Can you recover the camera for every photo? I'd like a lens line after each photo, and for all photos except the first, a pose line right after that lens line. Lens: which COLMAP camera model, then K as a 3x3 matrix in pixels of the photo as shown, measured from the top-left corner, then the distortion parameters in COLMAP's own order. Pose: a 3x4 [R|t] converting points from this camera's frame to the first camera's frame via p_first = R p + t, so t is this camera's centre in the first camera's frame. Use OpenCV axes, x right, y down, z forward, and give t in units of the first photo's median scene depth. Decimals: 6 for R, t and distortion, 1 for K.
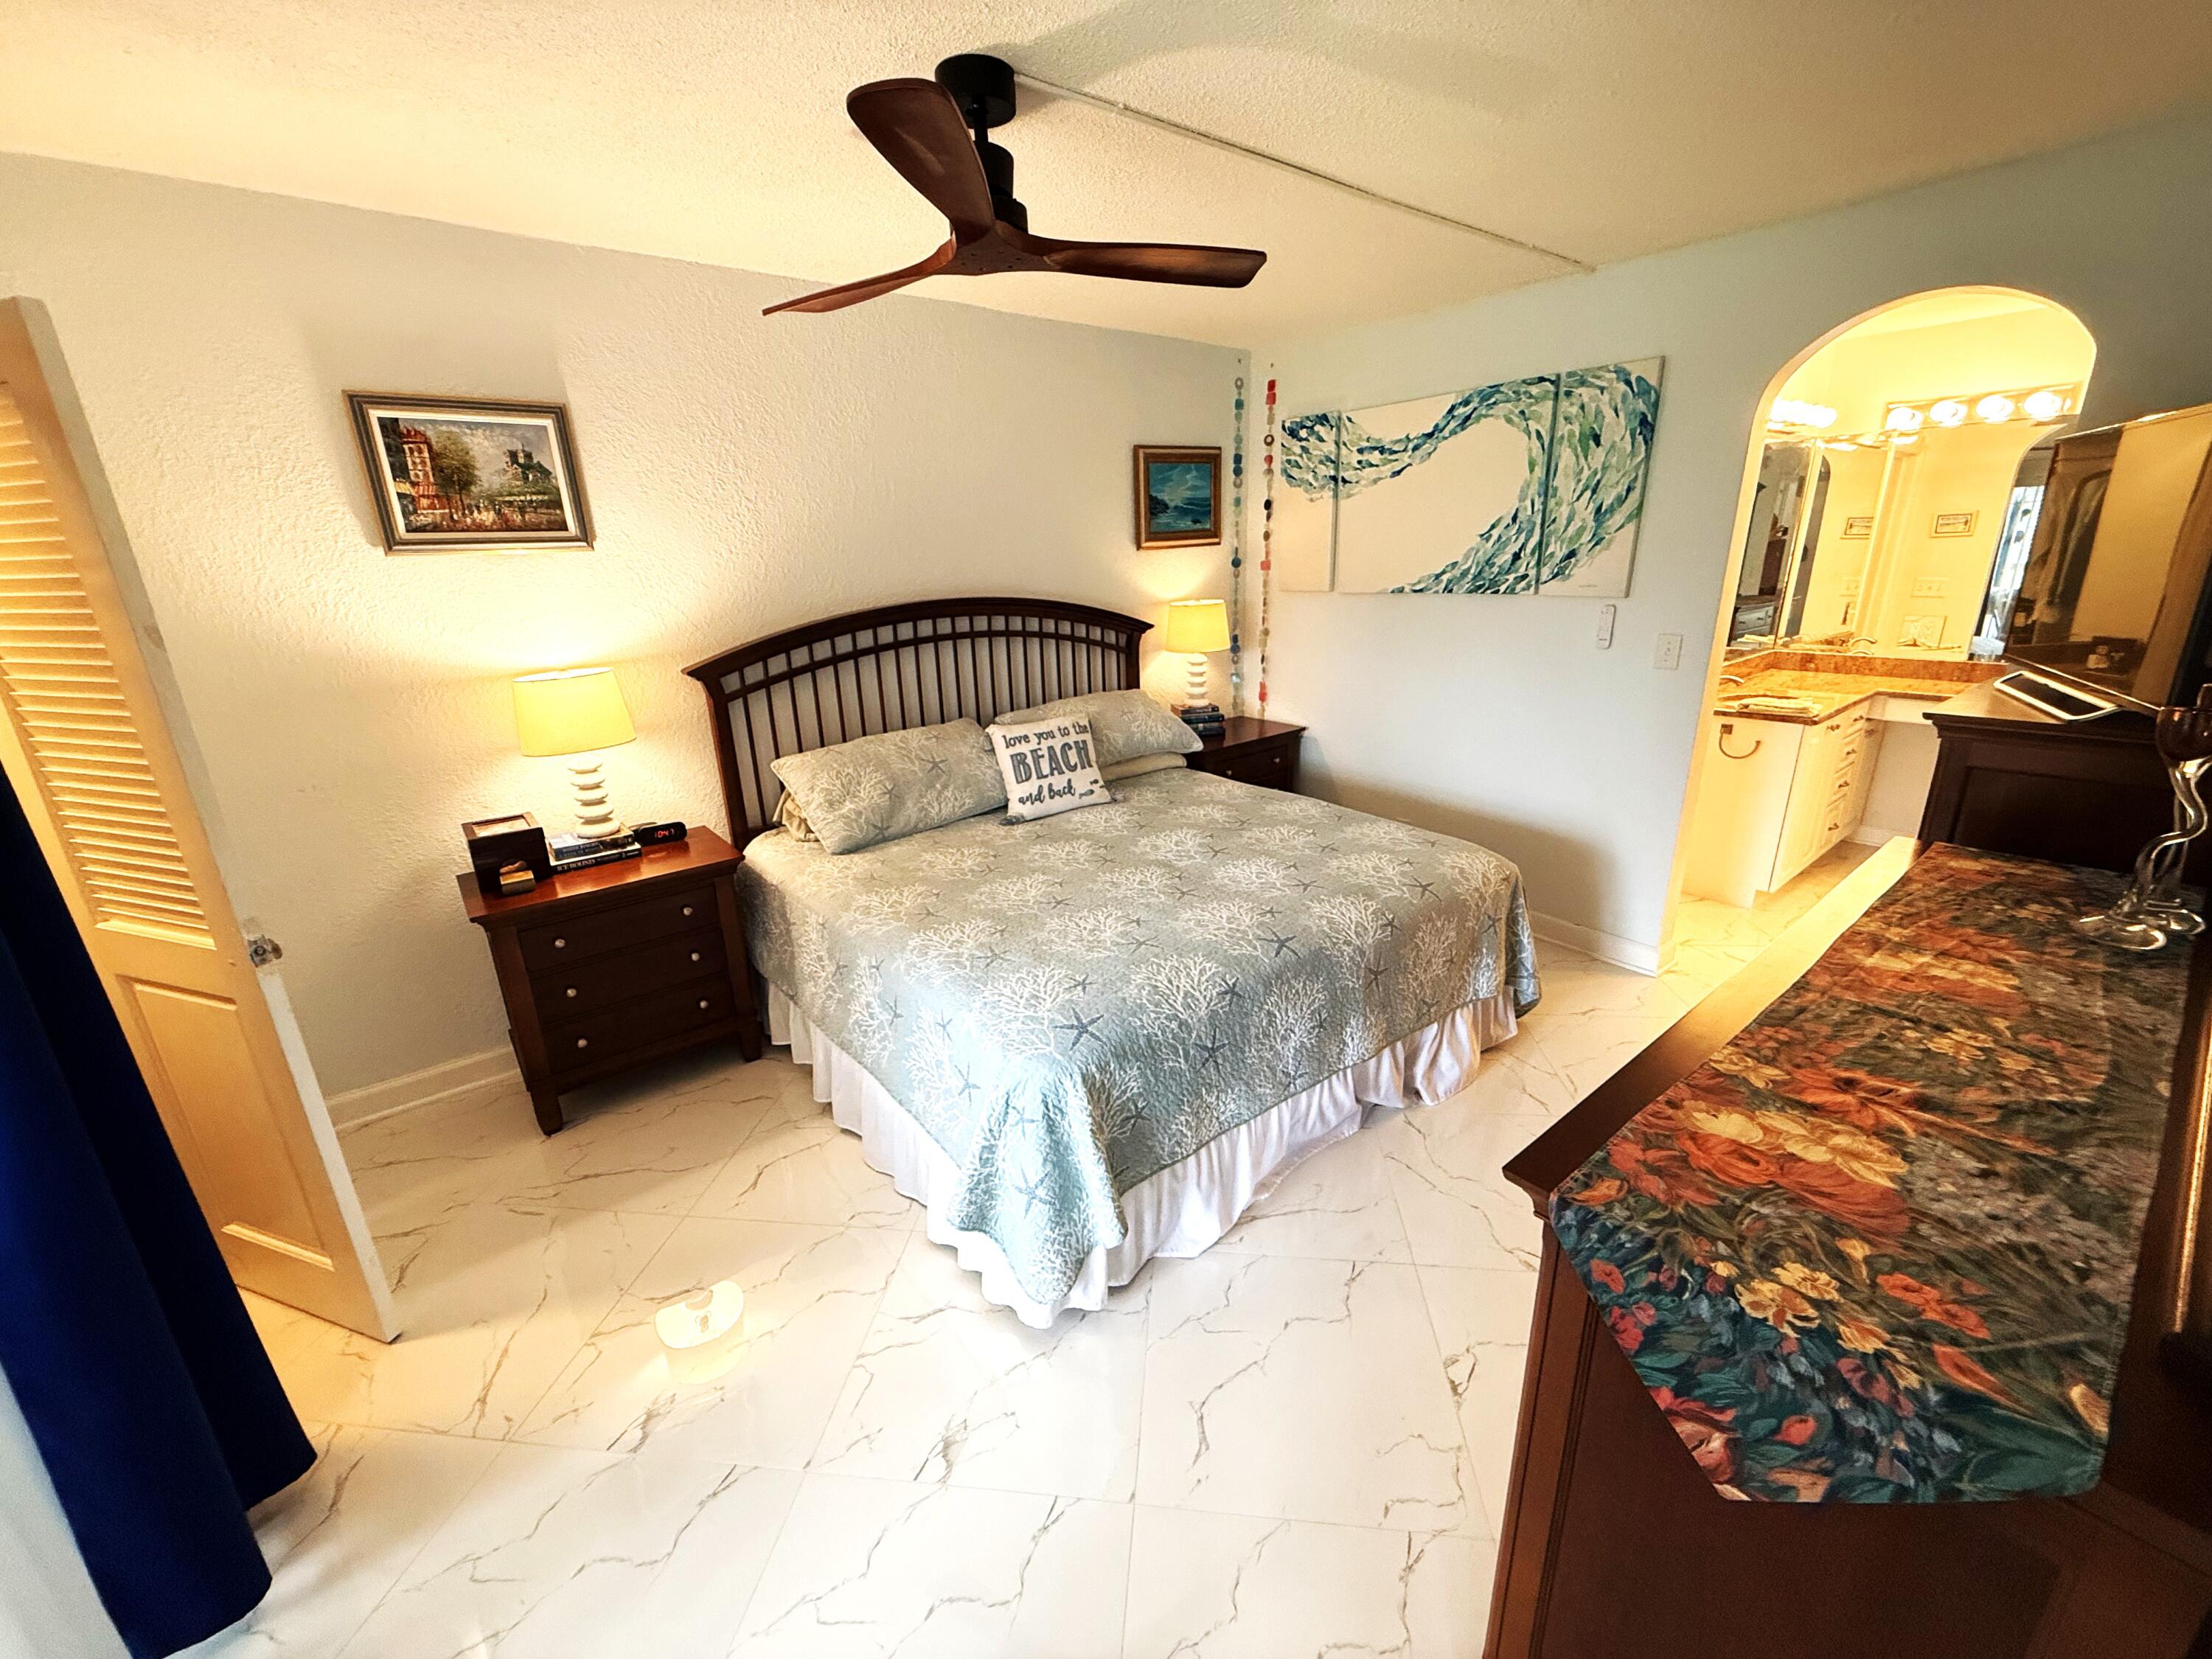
lens RADIAL K [[865.8, 0, 1090.8], [0, 865.8, 831.6], [0, 0, 1]] dist [-0.002208, 0.001213]
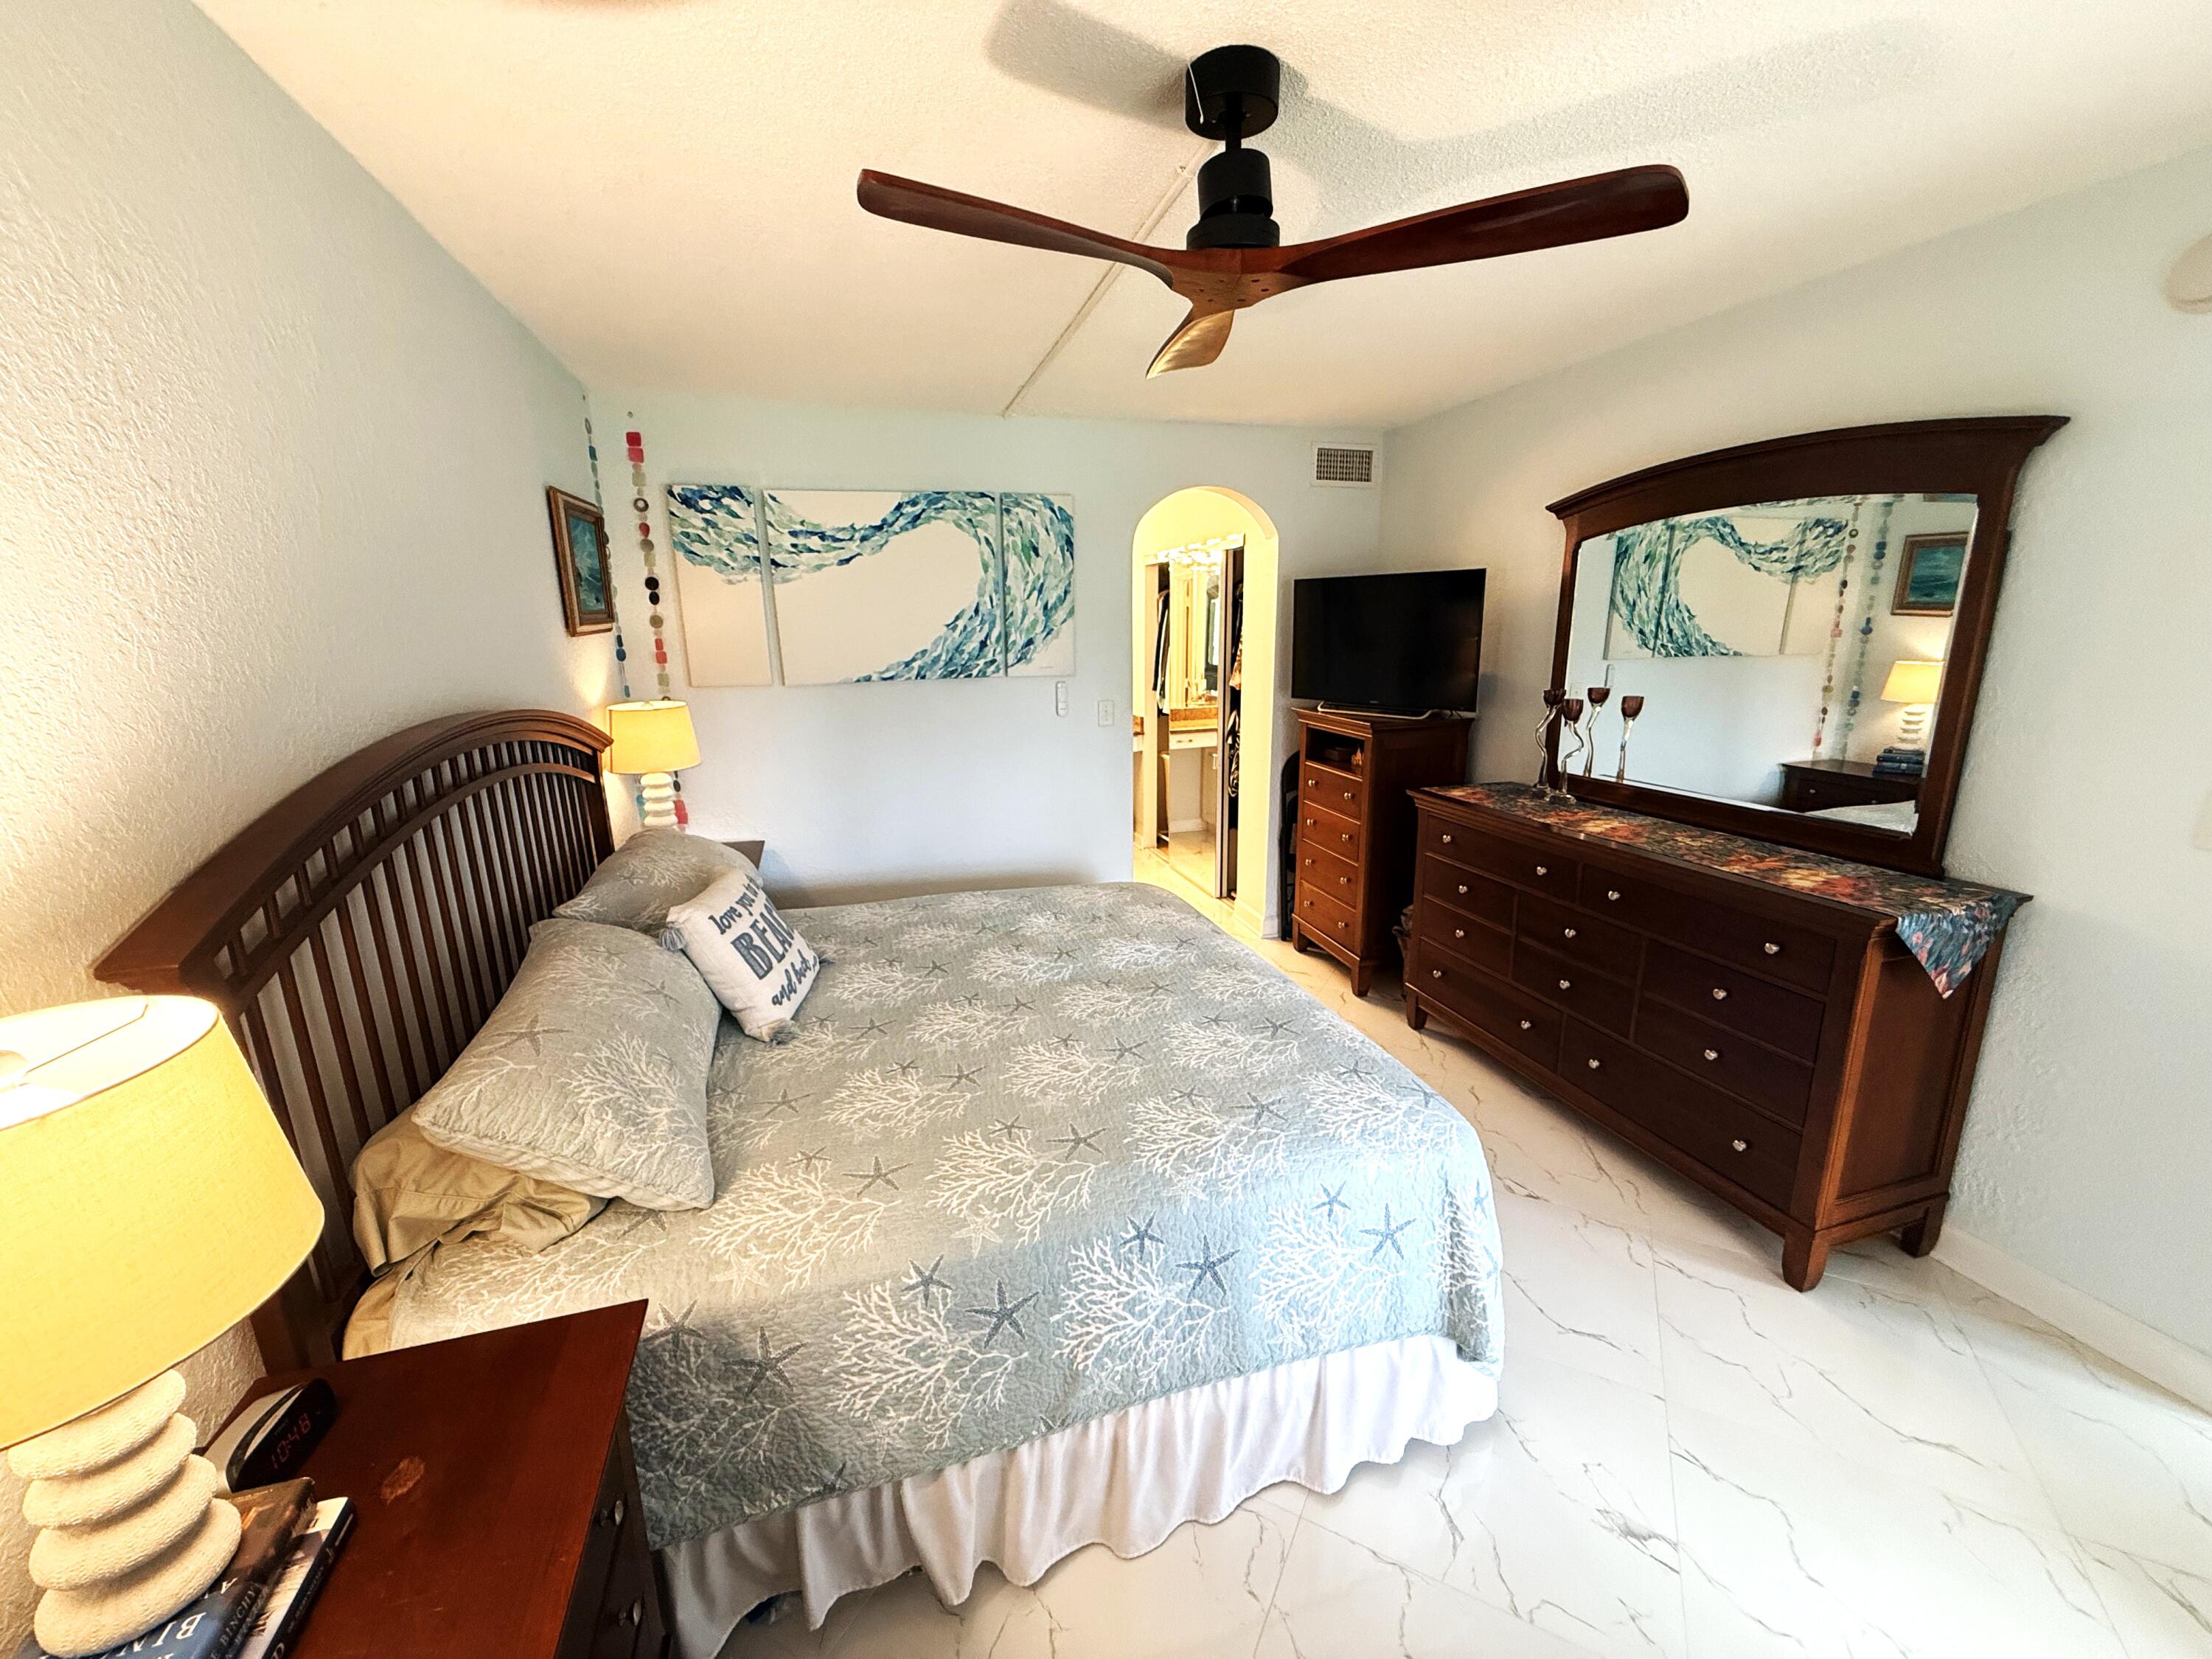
lens RADIAL K [[865.8, 0, 1108.8], [0, 865.8, 837.7], [0, 0, 1]] dist [-0.002208, 0.001213]
pose [[0.375637, -0.197763, 0.905421, -0.511785], [0.290479, 0.952862, 0.087612, -0.127244], [-0.880067, 0.230096, 0.415376, 0.439252]]
